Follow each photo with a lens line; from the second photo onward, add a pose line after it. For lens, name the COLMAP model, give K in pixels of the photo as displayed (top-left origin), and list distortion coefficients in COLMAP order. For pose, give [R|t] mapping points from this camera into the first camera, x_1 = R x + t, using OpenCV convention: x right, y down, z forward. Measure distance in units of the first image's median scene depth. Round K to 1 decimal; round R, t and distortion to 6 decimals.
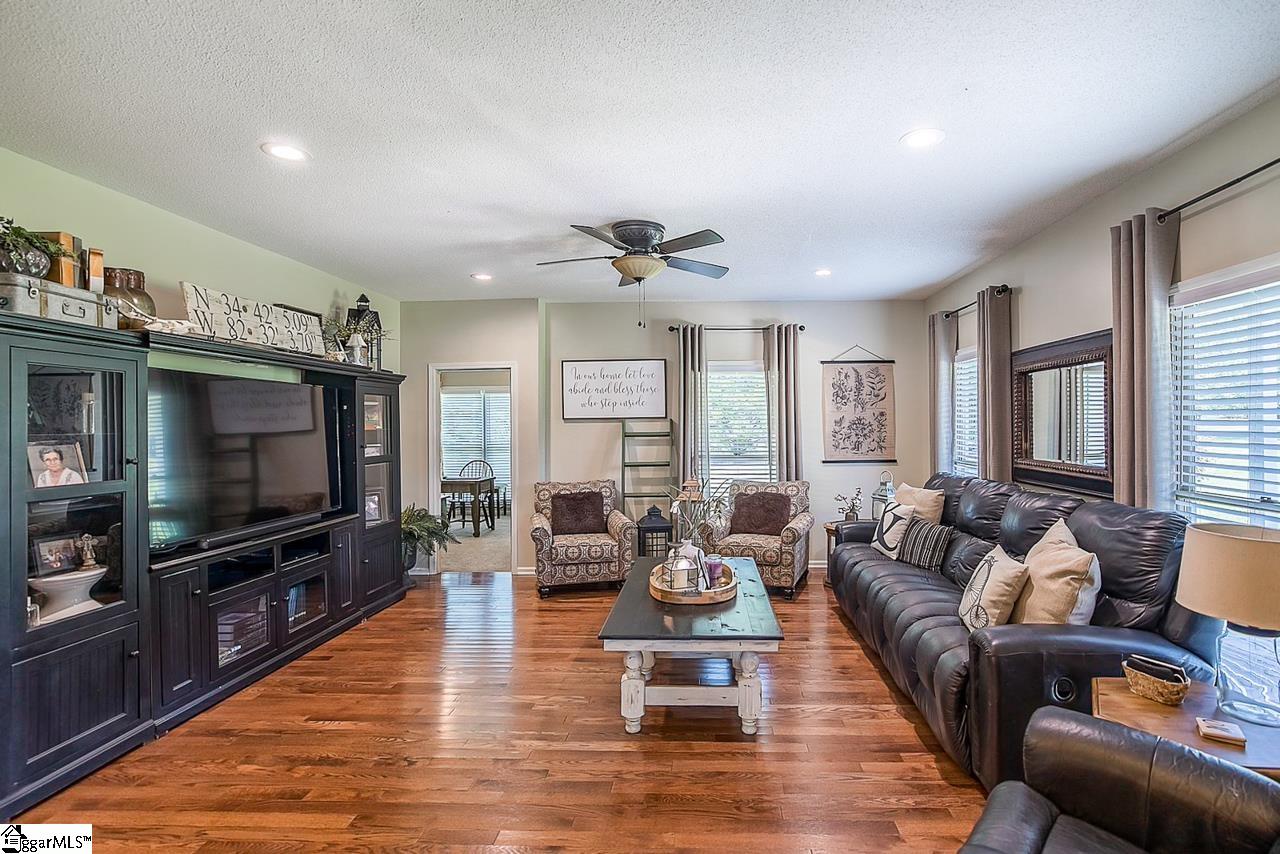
lens RADIAL K [[599.9, 0, 650.8], [0, 599.9, 418.4], [0, 0, 1]] dist [-0.028983, 0.013081]
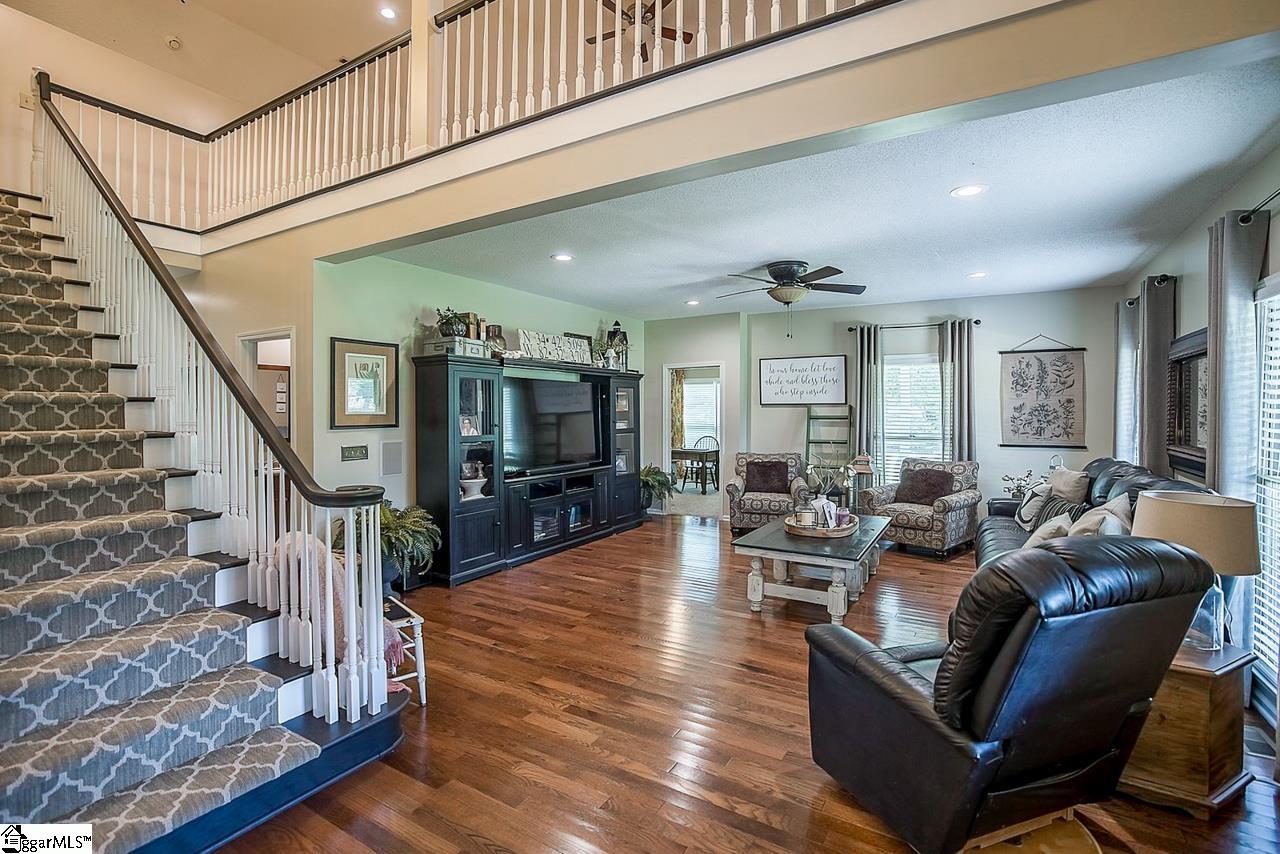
lens RADIAL K [[573.0, 0, 635.5], [0, 573.0, 414.1], [0, 0, 1]] dist [-0.032872, 0.020915]
pose [[0.888617, 0.011655, -0.458501, 0.234458], [-0.003173, 0.999809, 0.019264, -0.001417], [0.458639, -0.015664, 0.888485, -0.277990]]
